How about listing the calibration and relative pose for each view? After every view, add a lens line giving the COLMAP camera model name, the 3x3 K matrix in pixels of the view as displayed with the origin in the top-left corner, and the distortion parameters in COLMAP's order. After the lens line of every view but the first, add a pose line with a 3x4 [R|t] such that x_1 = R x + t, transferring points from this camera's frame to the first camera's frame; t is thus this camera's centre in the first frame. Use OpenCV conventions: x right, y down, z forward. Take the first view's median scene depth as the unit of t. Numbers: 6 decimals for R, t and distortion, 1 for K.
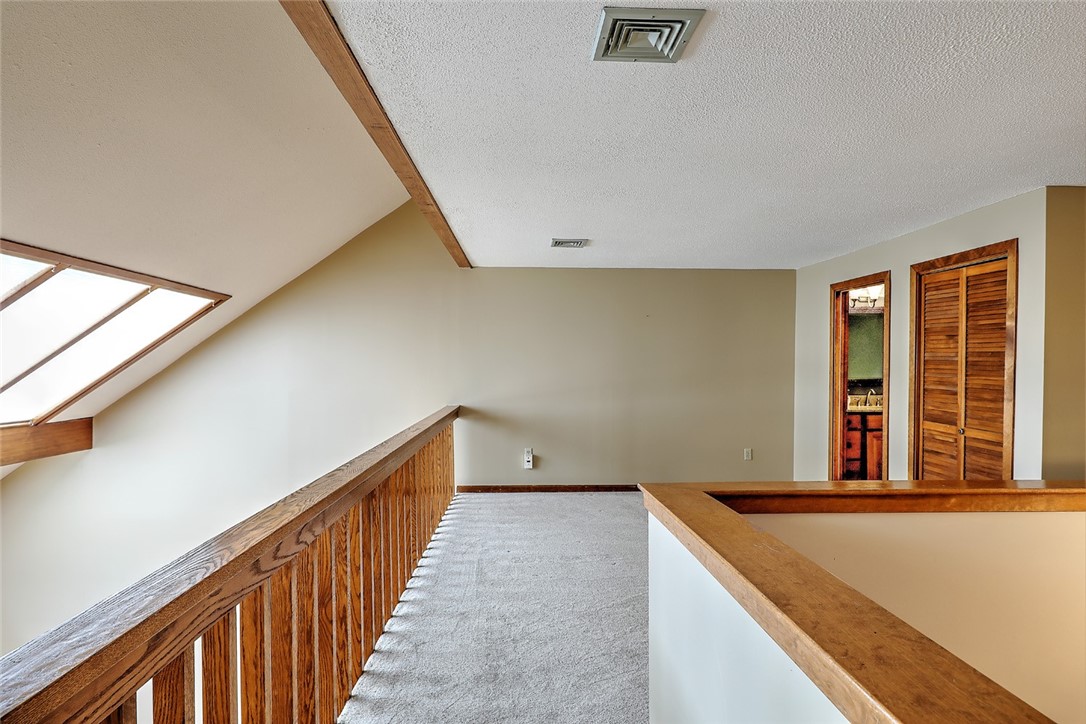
lens RADIAL K [[594.3, 0, 545.8], [0, 594.3, 359.5], [0, 0, 1]] dist [-0.031456, -0.000374]
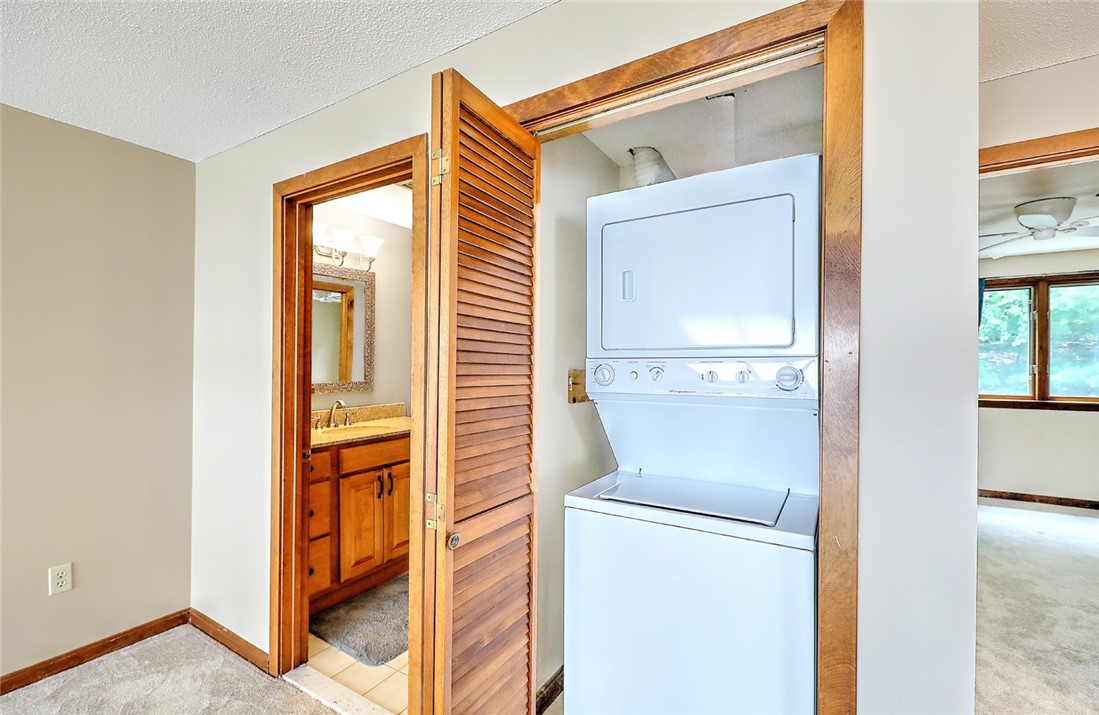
lens RADIAL K [[475.6, 0, 542.8], [0, 475.6, 361.0], [0, 0, 1]] dist [0.003205, -0.001284]
pose [[0.539940, -0.000475, 0.841703, 0.272225], [-0.003749, 0.999989, 0.002969, 0.009253], [-0.841695, -0.004759, 0.539932, 0.599299]]
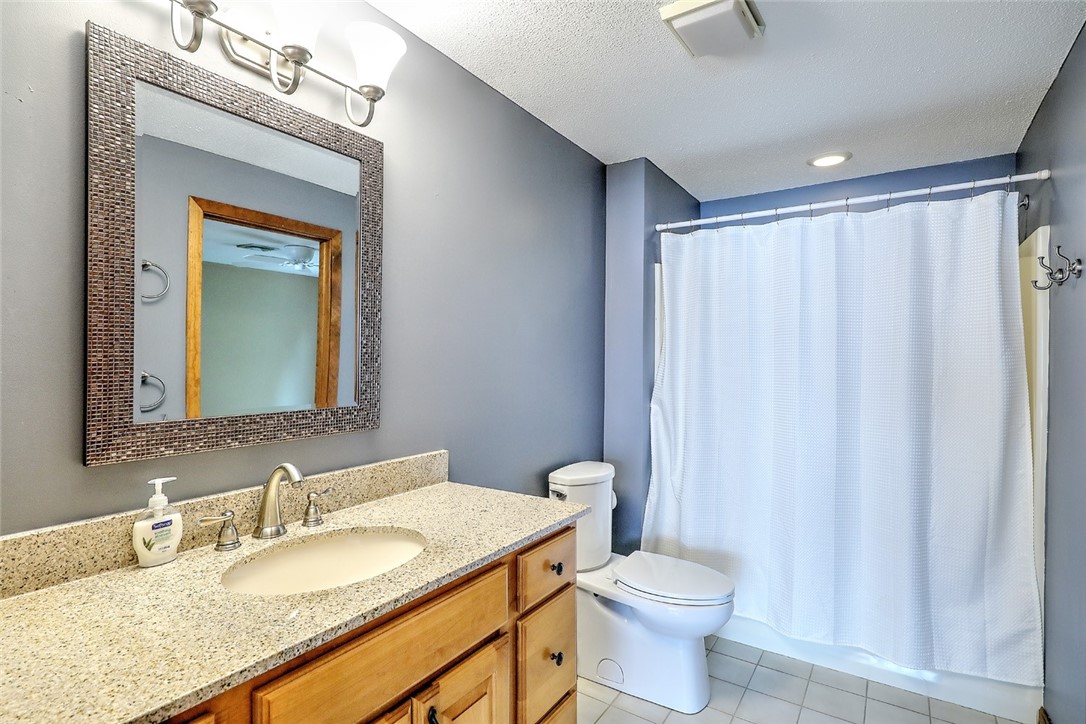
lens RADIAL K [[550.4, 0, 543.5], [0, 550.4, 356.8], [0, 0, 1]] dist [0.003533, 0.000073]
pose [[0.572002, 0.002596, 0.820248, 0.472897], [-0.004805, 0.999988, 0.000186, 0.011643], [-0.820238, -0.004047, 0.572008, 0.864421]]
